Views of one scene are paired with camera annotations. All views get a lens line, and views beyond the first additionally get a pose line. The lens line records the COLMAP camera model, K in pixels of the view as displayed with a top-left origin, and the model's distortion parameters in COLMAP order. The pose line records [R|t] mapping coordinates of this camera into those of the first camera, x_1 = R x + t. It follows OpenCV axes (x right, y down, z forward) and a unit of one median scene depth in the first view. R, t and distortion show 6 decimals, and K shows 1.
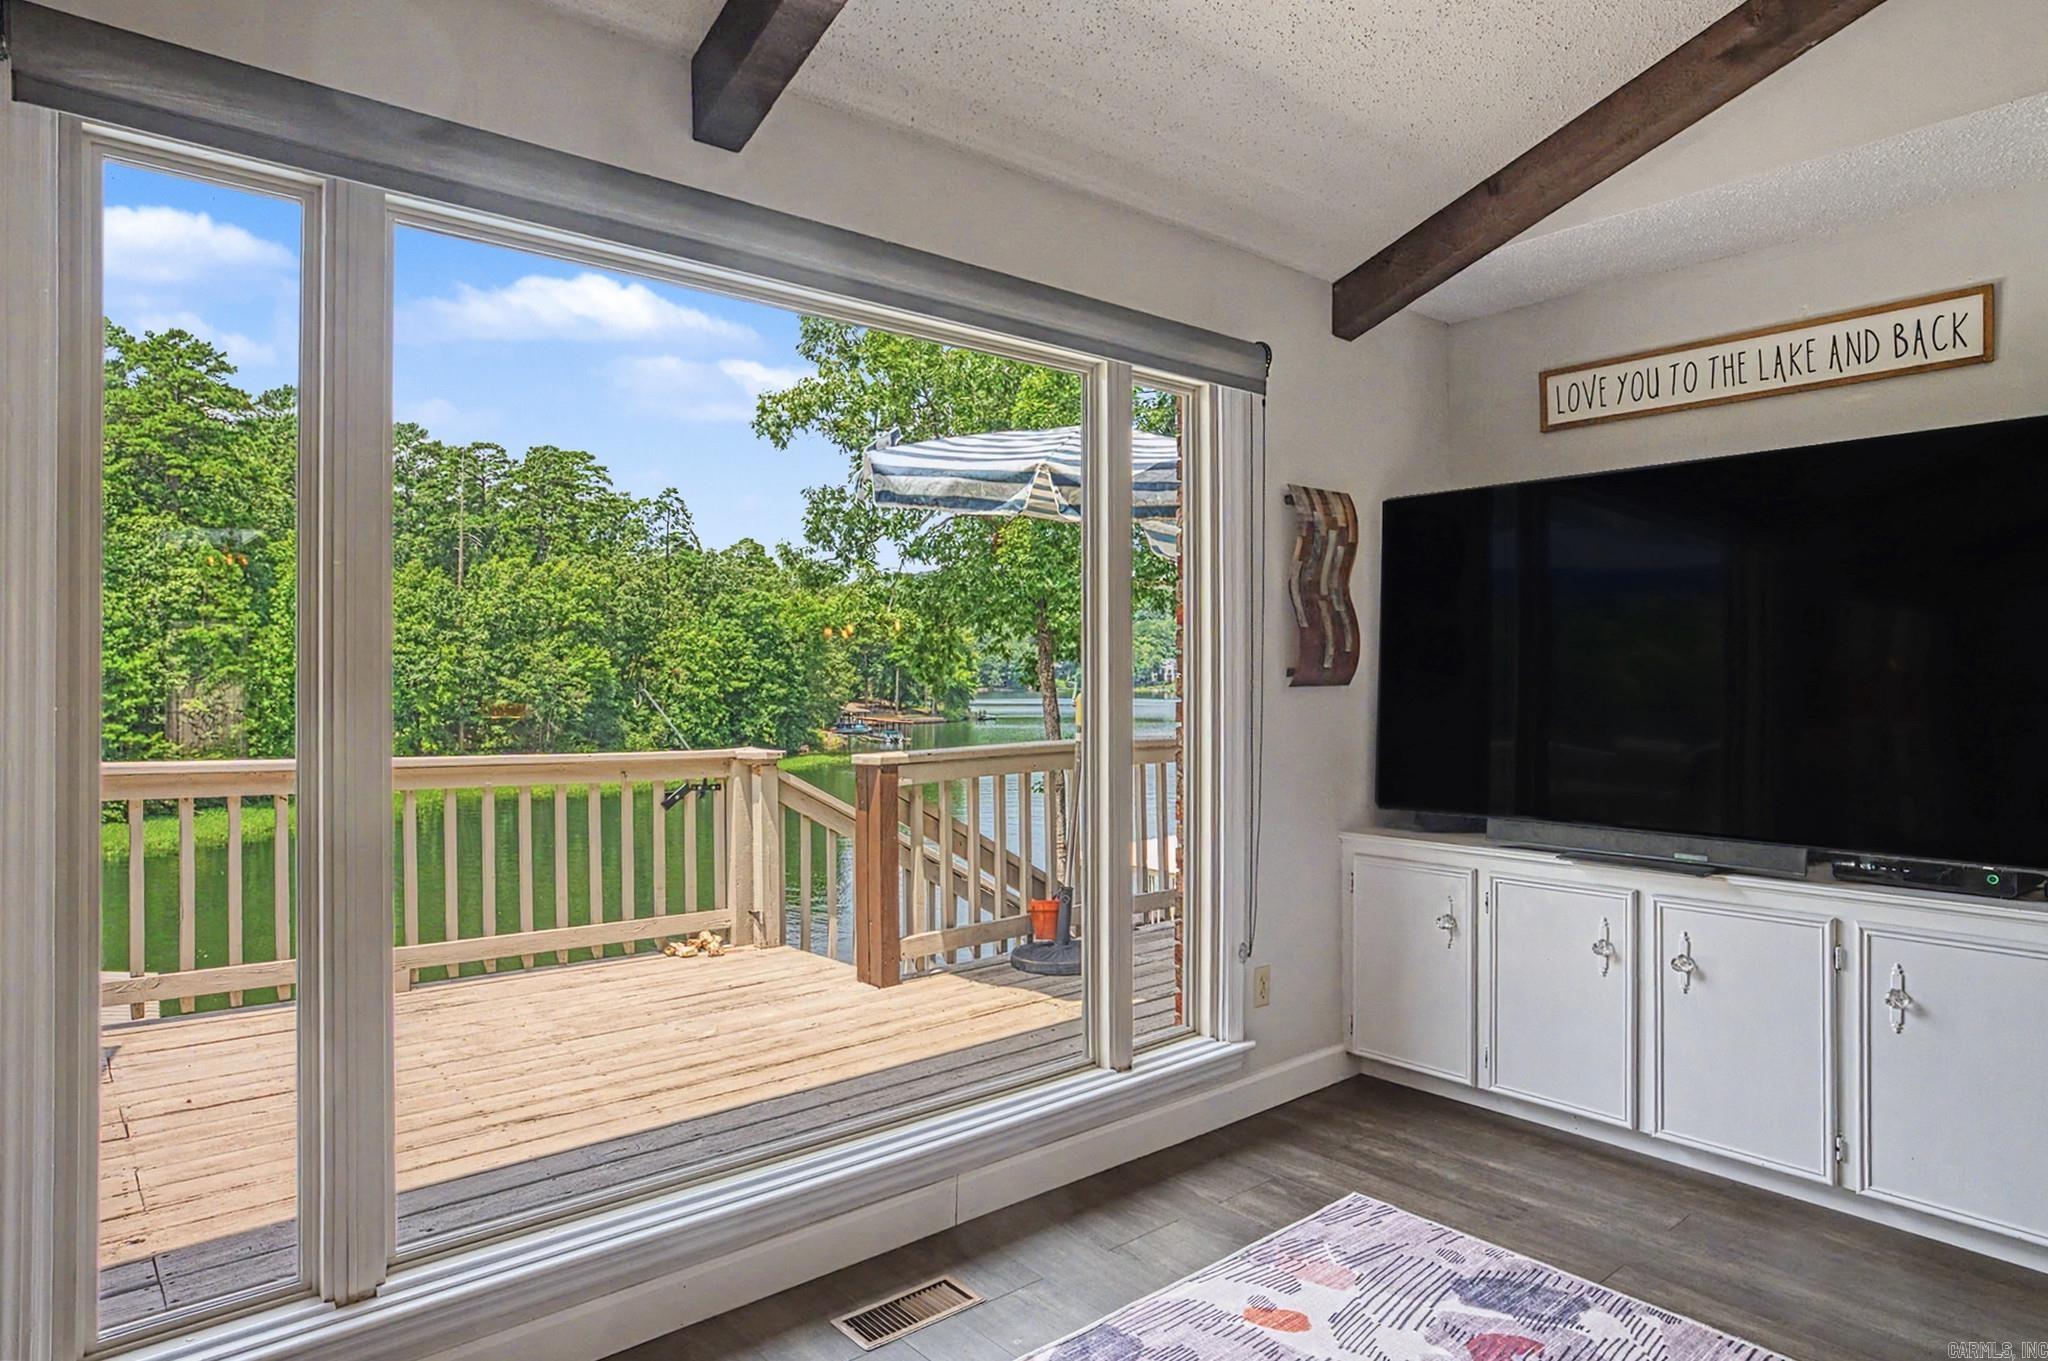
lens RADIAL K [[1206.1, 0, 1033.1], [0, 1206.1, 672.3], [0, 0, 1]] dist [-0.032024, 0.023506]
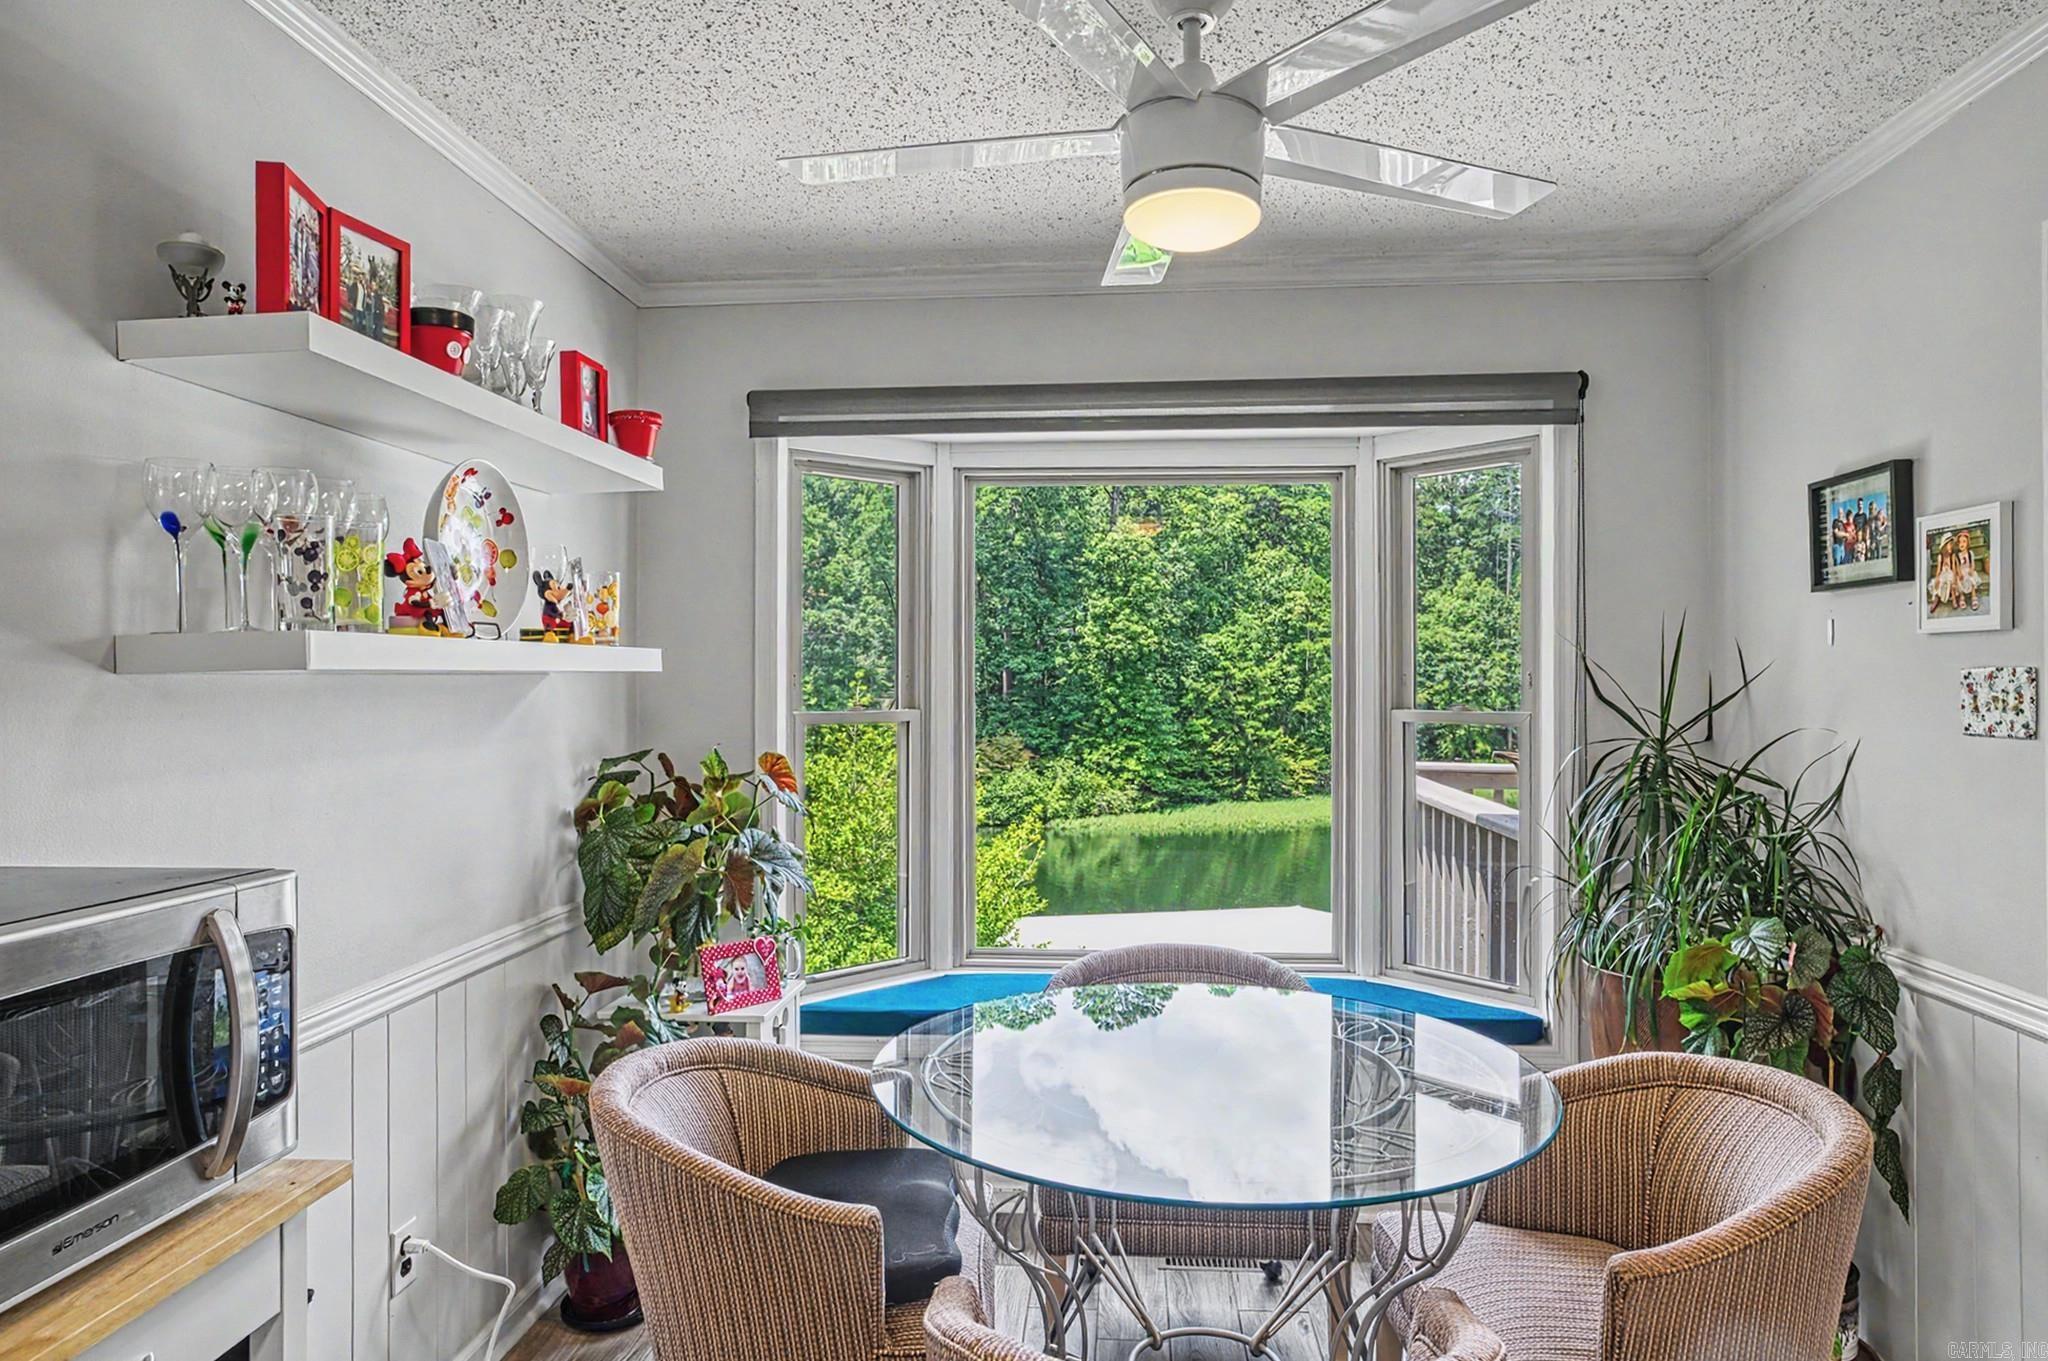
lens RADIAL K [[1218.1, 0, 1032.6], [0, 1218.1, 675.8], [0, 0, 1]] dist [-0.031324, 0.022737]
pose [[0.706390, -0.002423, -0.707819, -0.510788], [0.001852, 0.999997, -0.001575, -0.024475], [0.707820, -0.000198, 0.706392, -0.677159]]
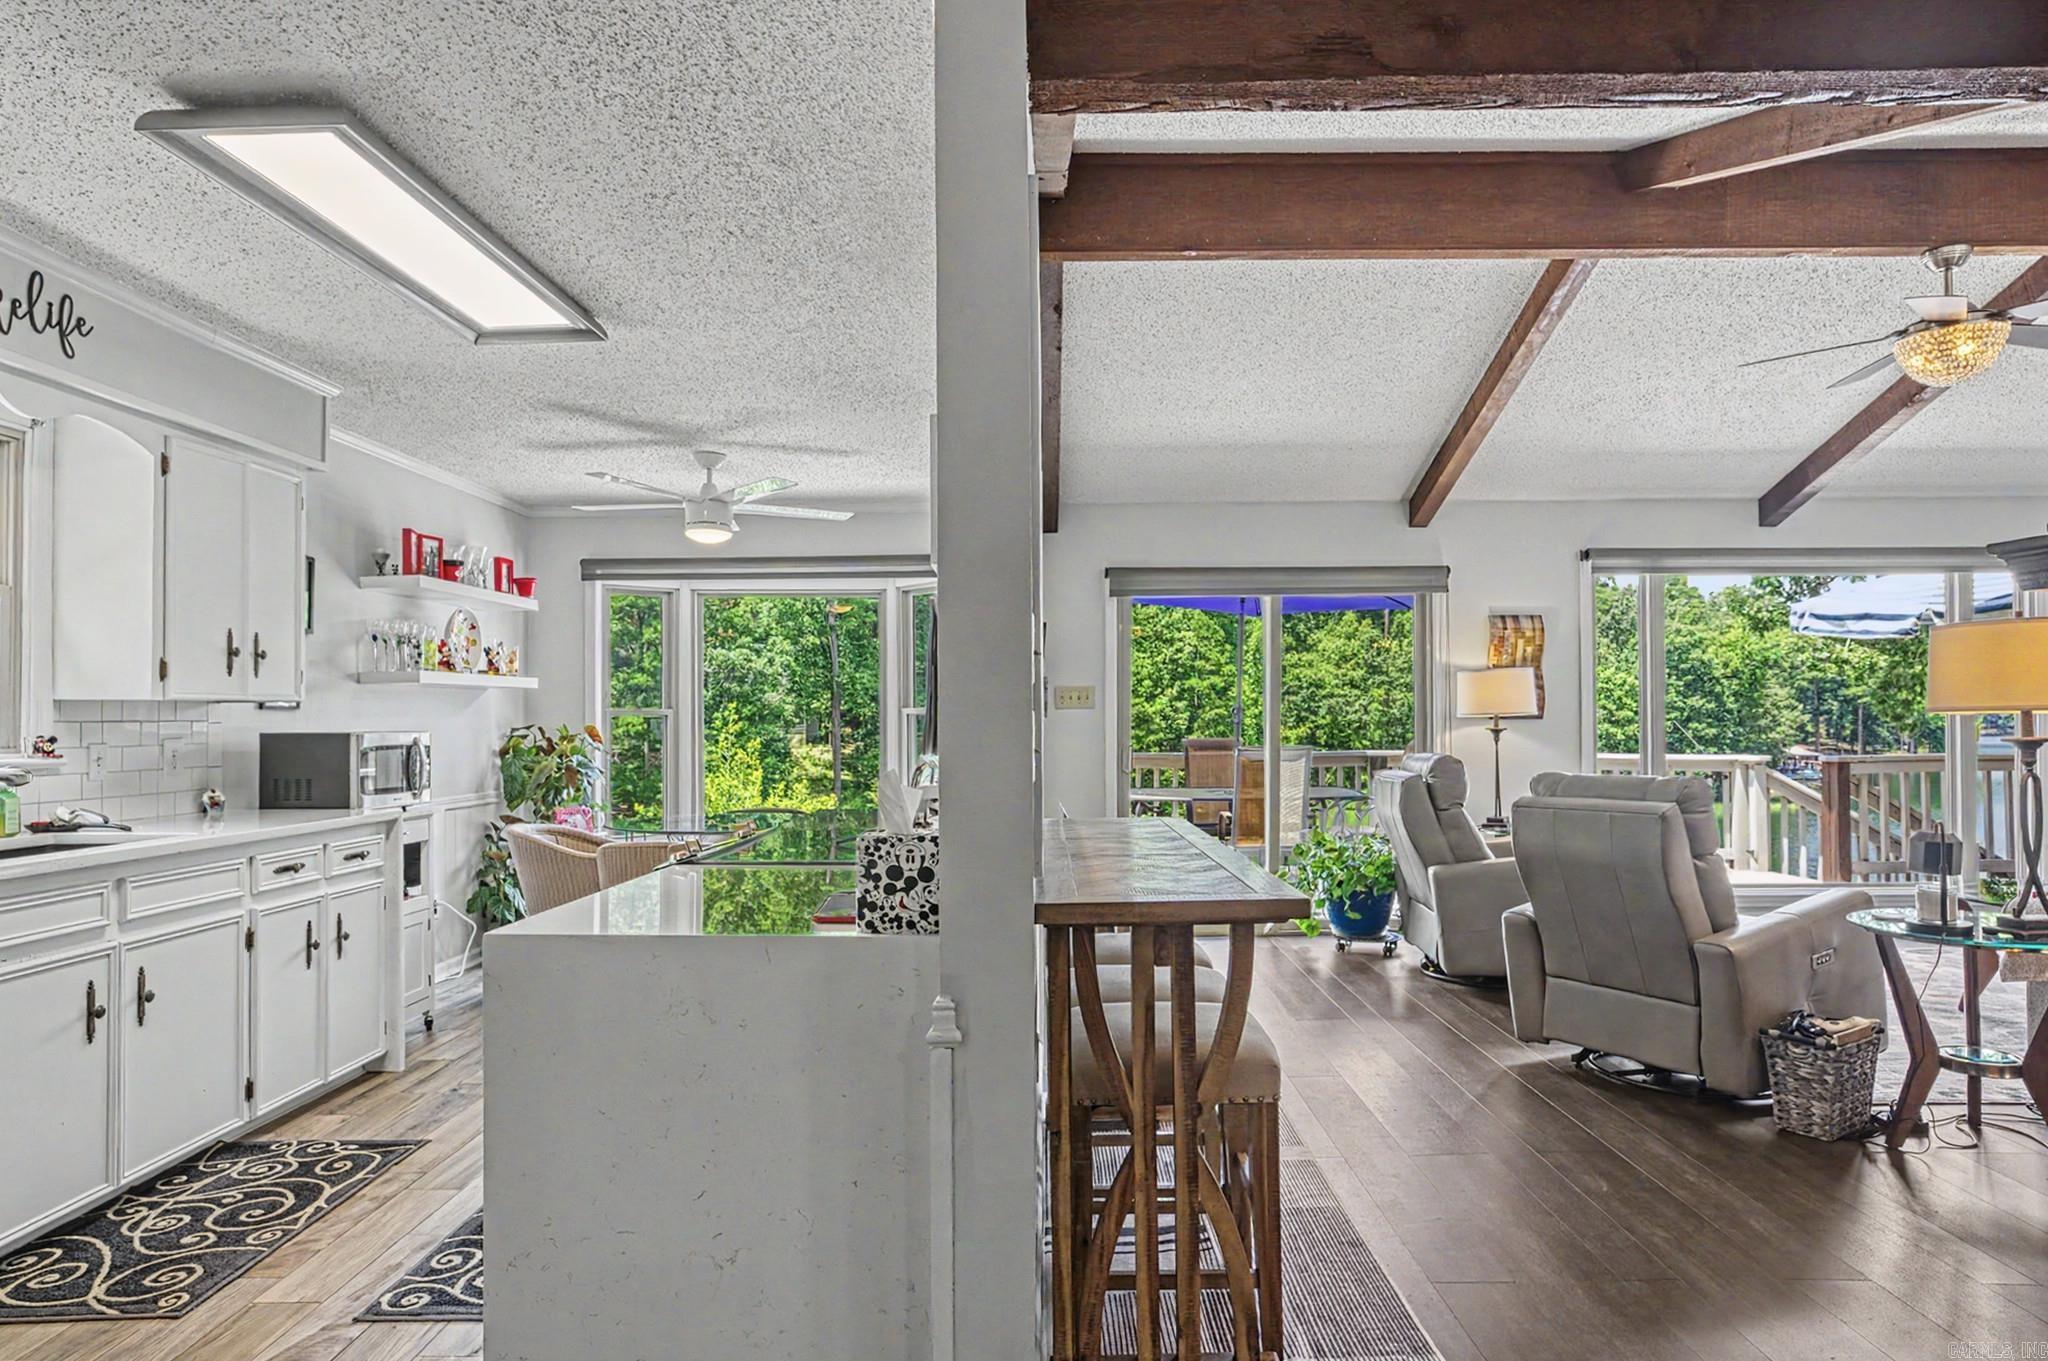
lens RADIAL K [[1202.6, 0, 1031.2], [0, 1202.6, 705.2], [0, 0, 1]] dist [-0.035311, 0.027688]
pose [[0.751295, -0.009967, -0.659892, 0.122037], [0.005969, 0.999948, -0.008308, 0.000792], [0.659940, 0.002303, 0.751315, -0.973189]]
